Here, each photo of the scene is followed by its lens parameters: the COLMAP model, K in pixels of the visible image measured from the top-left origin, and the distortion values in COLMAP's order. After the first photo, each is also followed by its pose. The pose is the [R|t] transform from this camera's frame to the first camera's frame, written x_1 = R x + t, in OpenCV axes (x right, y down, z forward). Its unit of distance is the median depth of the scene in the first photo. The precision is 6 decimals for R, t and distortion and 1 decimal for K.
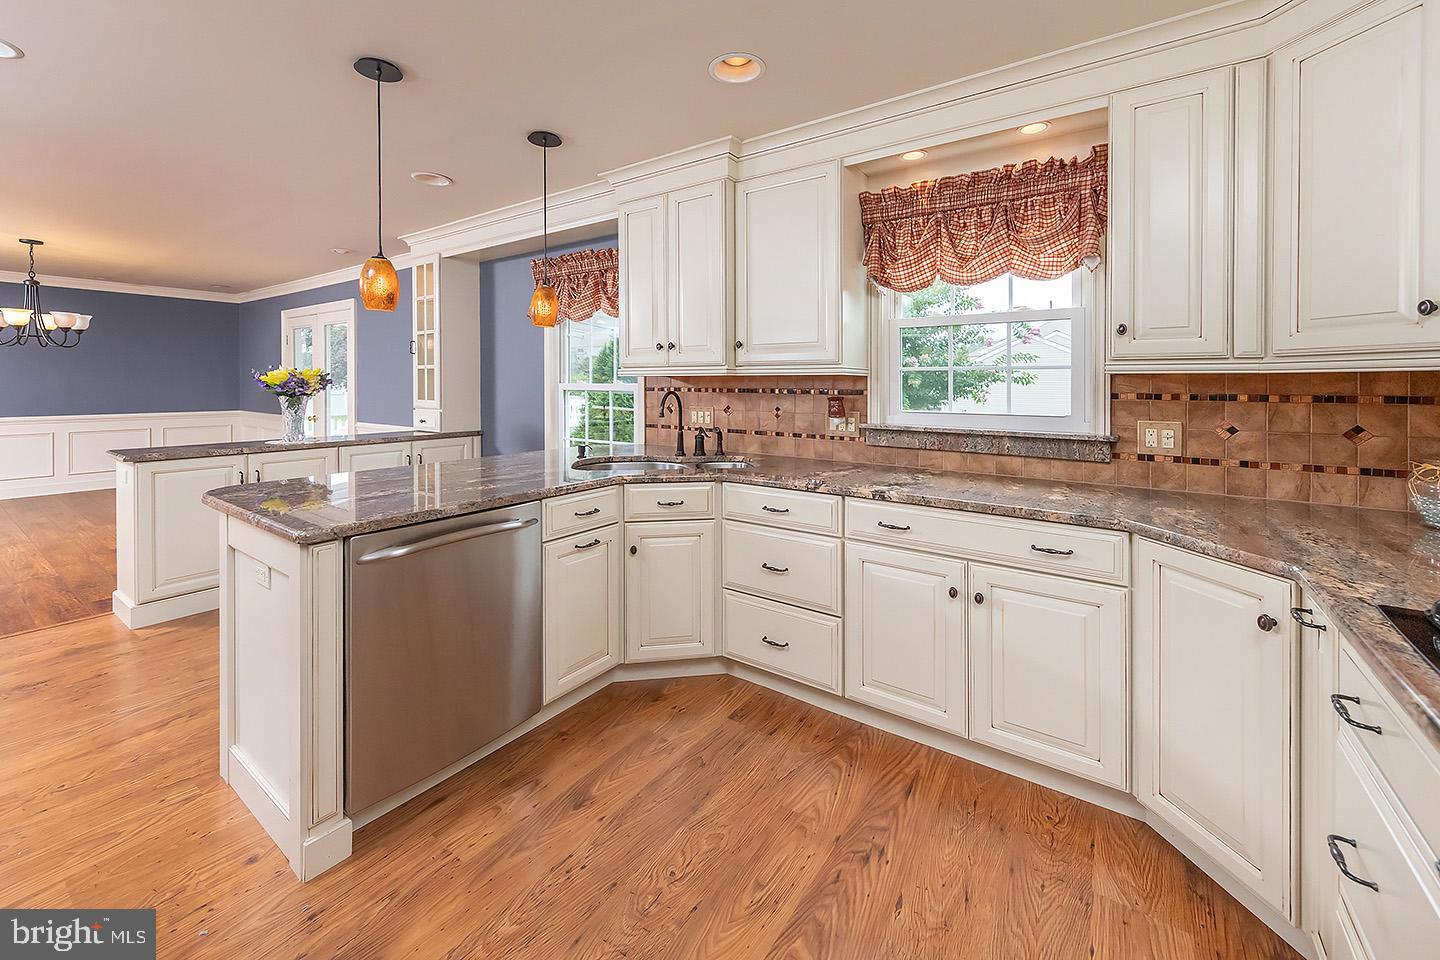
lens RADIAL K [[628.7, 0, 800.2], [0, 628.7, 412.0], [0, 0, 1]] dist [0.011213, -0.000260]
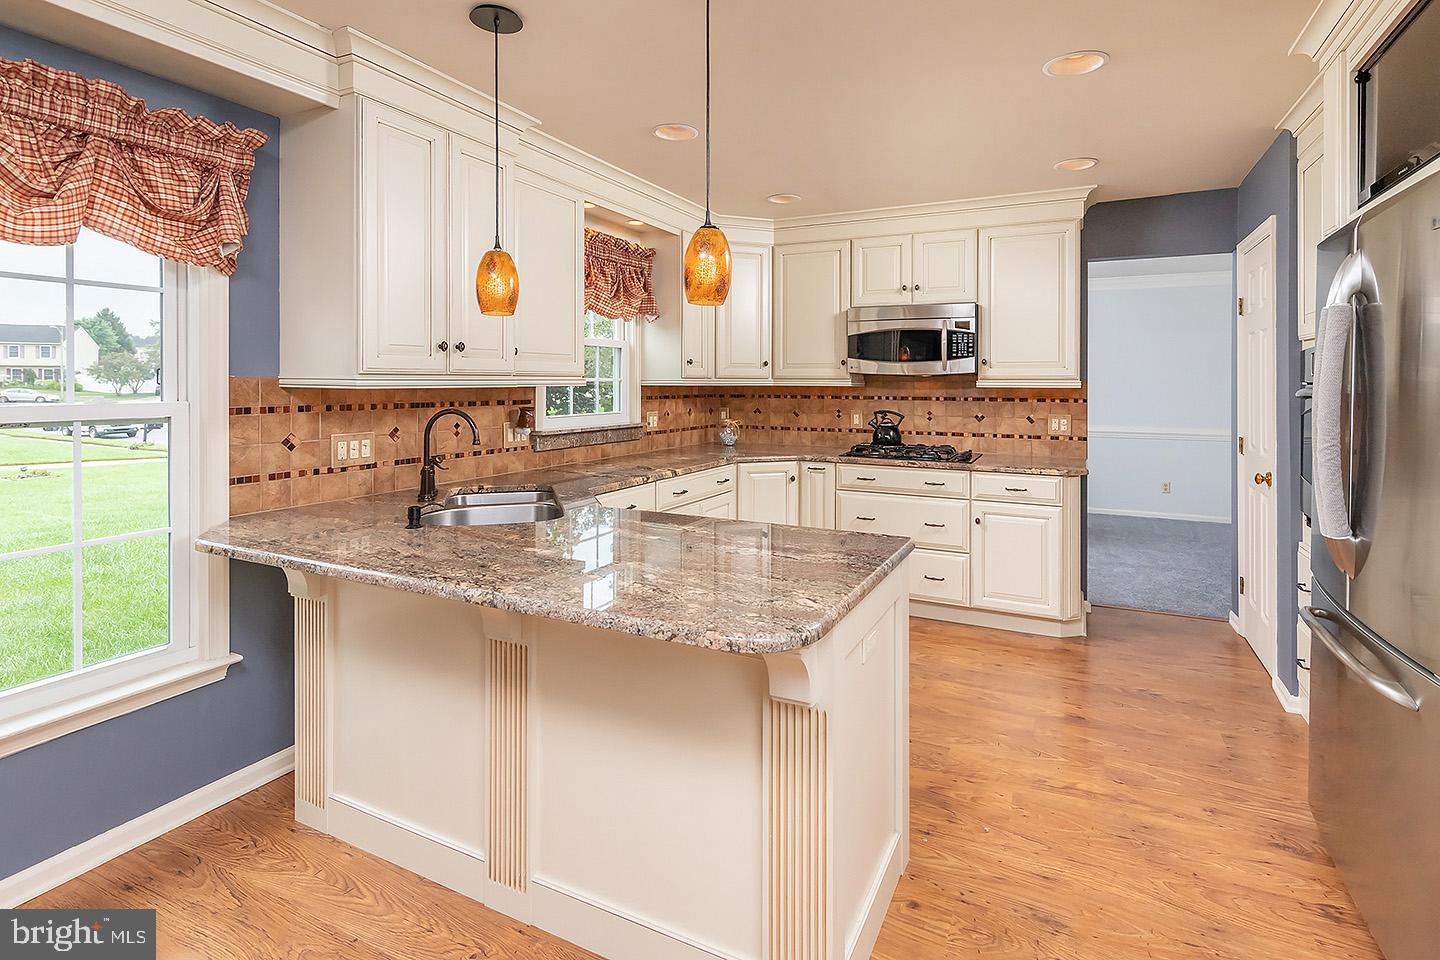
lens RADIAL K [[669.2, 0, 764.4], [0, 669.2, 413.0], [0, 0, 1]] dist [0.008207, -0.000383]
pose [[-0.163238, -0.049259, 0.985356, -1.011224], [0.038113, 0.997692, 0.056190, -0.057737], [-0.985850, 0.046727, -0.160984, 0.769162]]
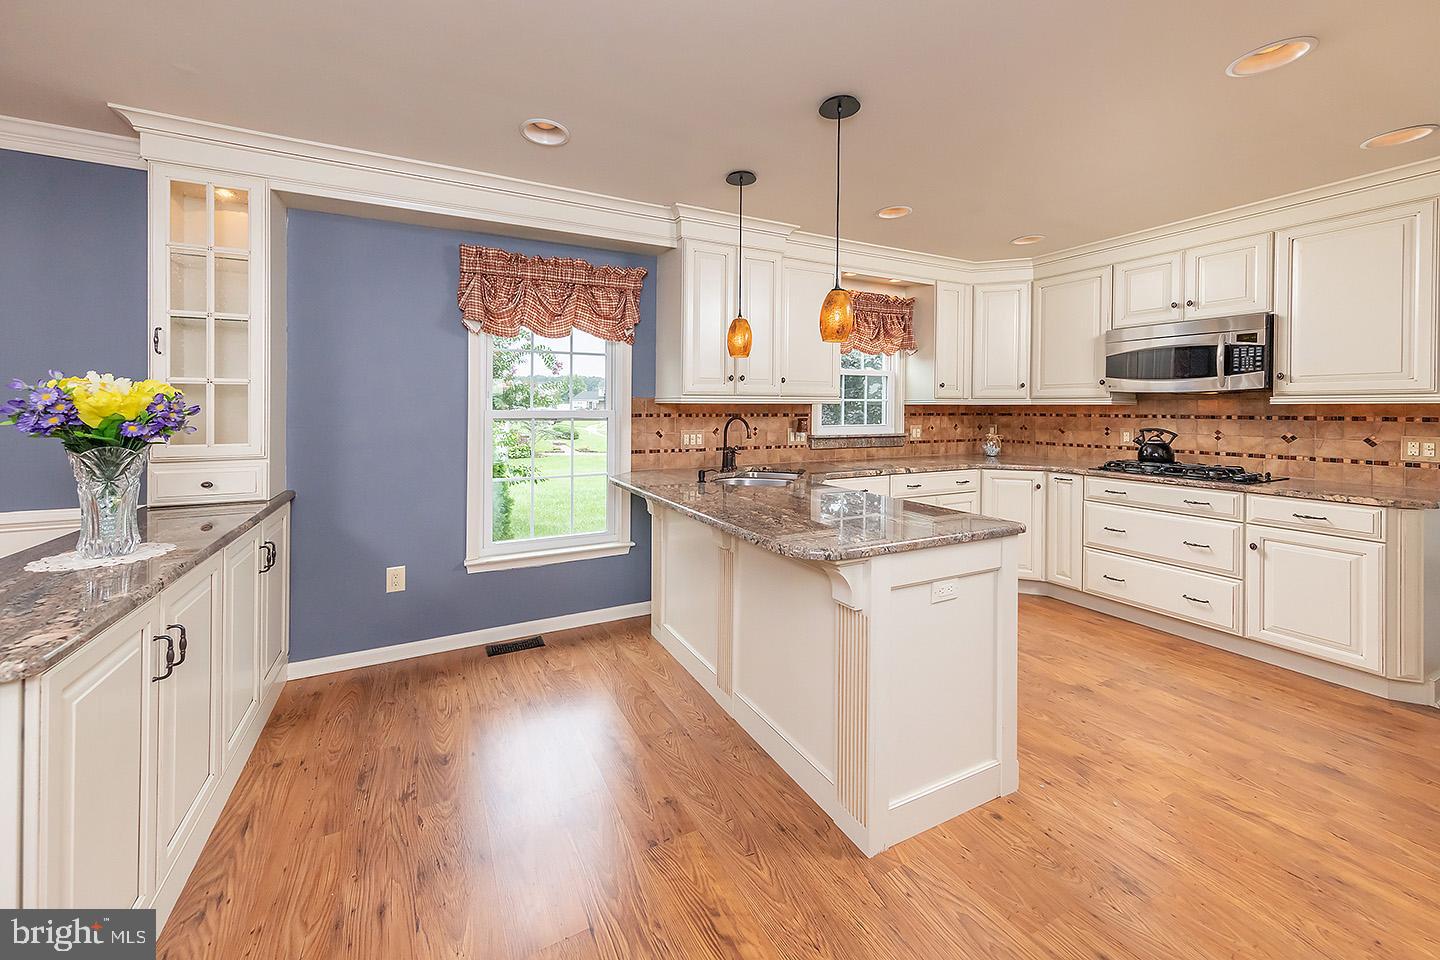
lens RADIAL K [[542.7, 0, 741.2], [0, 542.7, 436.6], [0, 0, 1]] dist [0.008608, -0.000465]
pose [[0.442692, -0.051164, 0.895213, -1.103164], [0.039945, 0.998505, 0.037314, -0.032767], [-0.895784, 0.019241, 0.444074, 0.543898]]
